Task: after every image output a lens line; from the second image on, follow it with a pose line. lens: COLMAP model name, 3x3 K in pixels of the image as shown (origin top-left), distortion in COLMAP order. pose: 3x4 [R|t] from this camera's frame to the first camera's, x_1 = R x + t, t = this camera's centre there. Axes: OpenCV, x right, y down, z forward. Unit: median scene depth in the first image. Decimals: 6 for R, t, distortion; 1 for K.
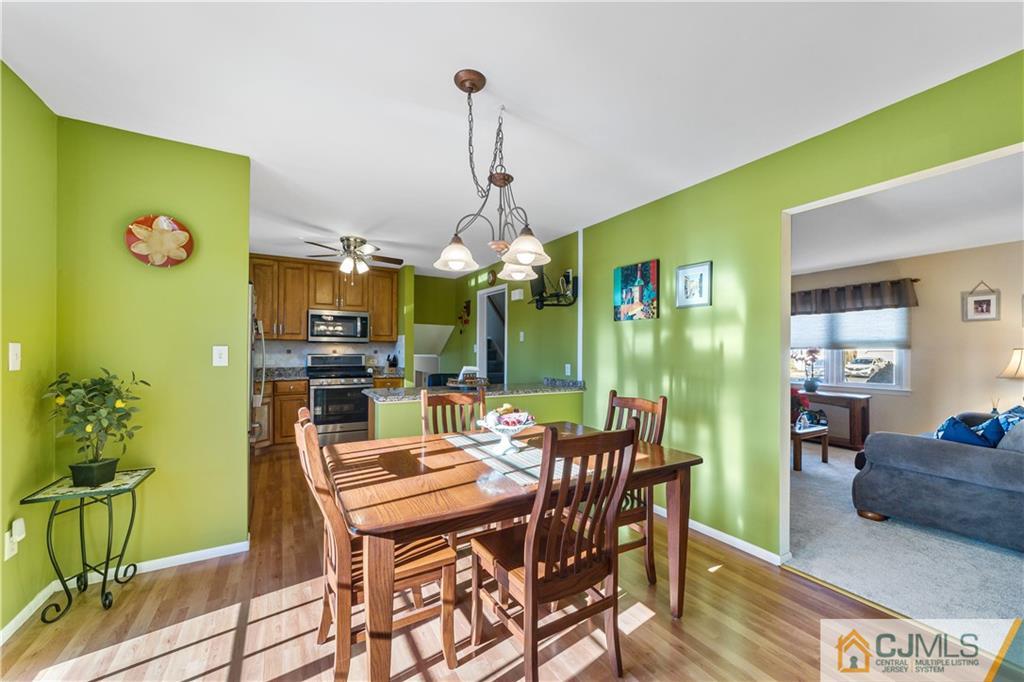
lens RADIAL K [[398.9, 0, 506.5], [0, 398.9, 348.0], [0, 0, 1]] dist [-0.001407, 0.003390]
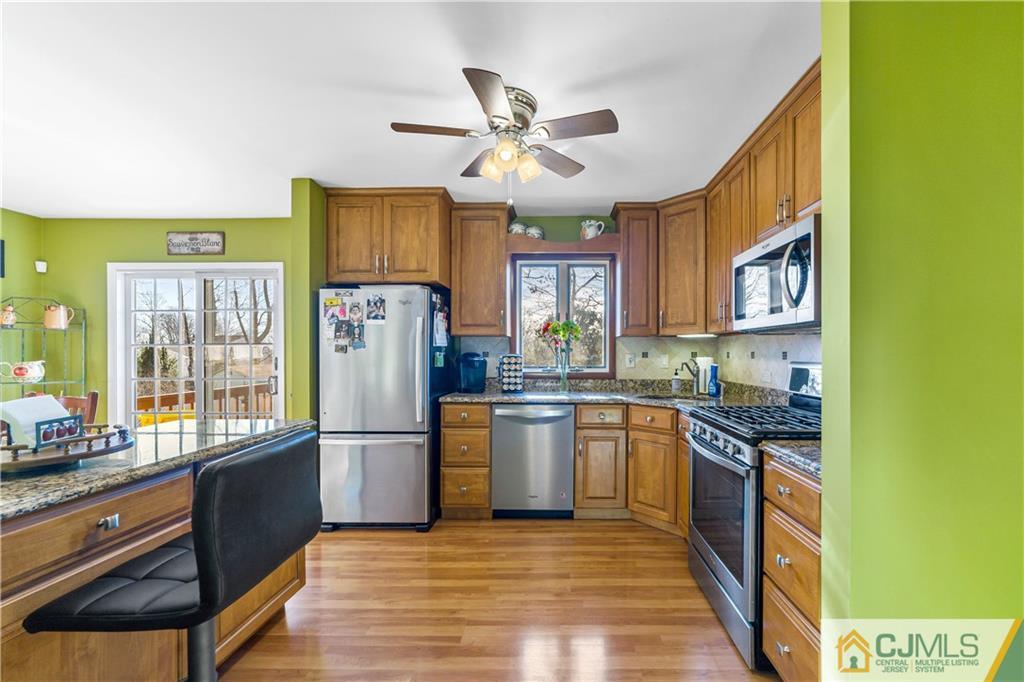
lens RADIAL K [[423.2, 0, 561.6], [0, 423.2, 352.4], [0, 0, 1]] dist [-0.003520, 0.000728]
pose [[-0.489657, -0.004465, -0.871904, 0.000552], [0.005410, 0.999952, -0.008158, 0.015510], [0.871898, -0.008712, -0.489609, 1.994402]]
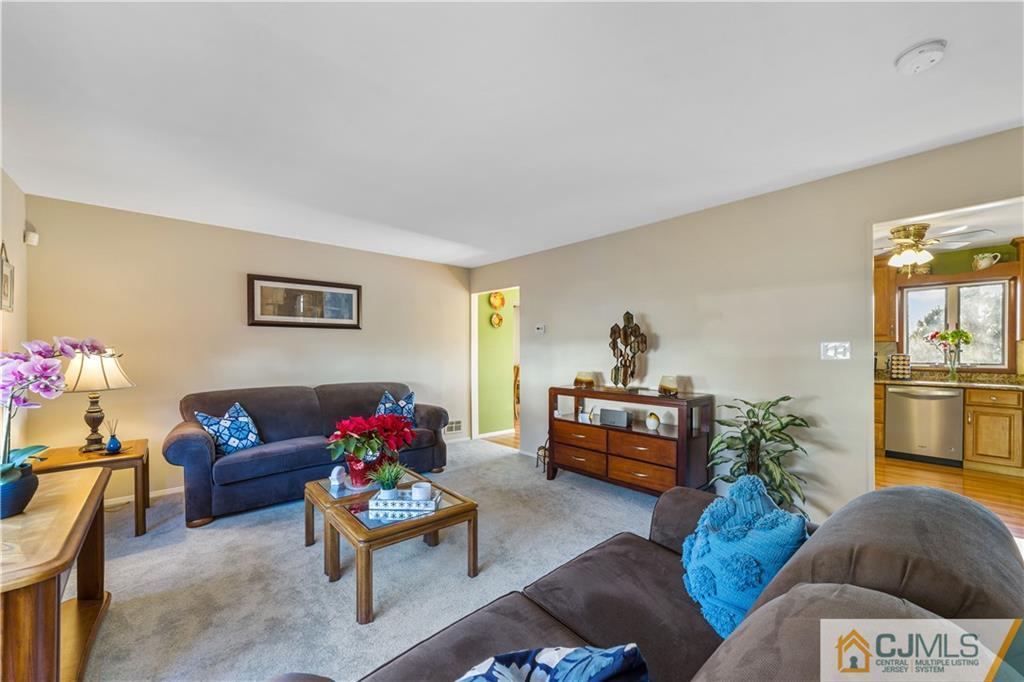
lens RADIAL K [[398.9, 0, 512.6], [0, 398.9, 351.1], [0, 0, 1]] dist [-0.001407, 0.003390]
pose [[-0.975412, -0.005436, -0.220324, 1.038068], [-0.003292, 0.999944, -0.010095, 0.021250], [0.220367, -0.009122, -0.975374, 2.594950]]
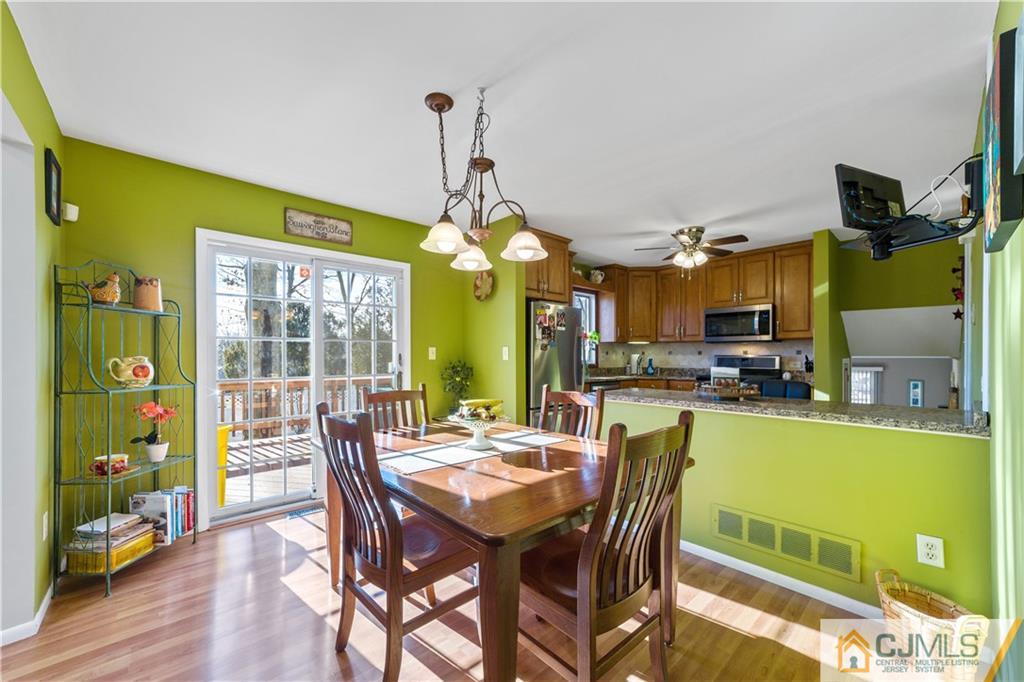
lens RADIAL K [[398.9, 0, 518.2], [0, 398.9, 353.8], [0, 0, 1]] dist [-0.001407, 0.003390]
pose [[0.243697, -0.009124, -0.969809, 0.652772], [0.009045, 0.999934, -0.007135, 0.027935], [0.969809, -0.007034, 0.243763, 0.588354]]
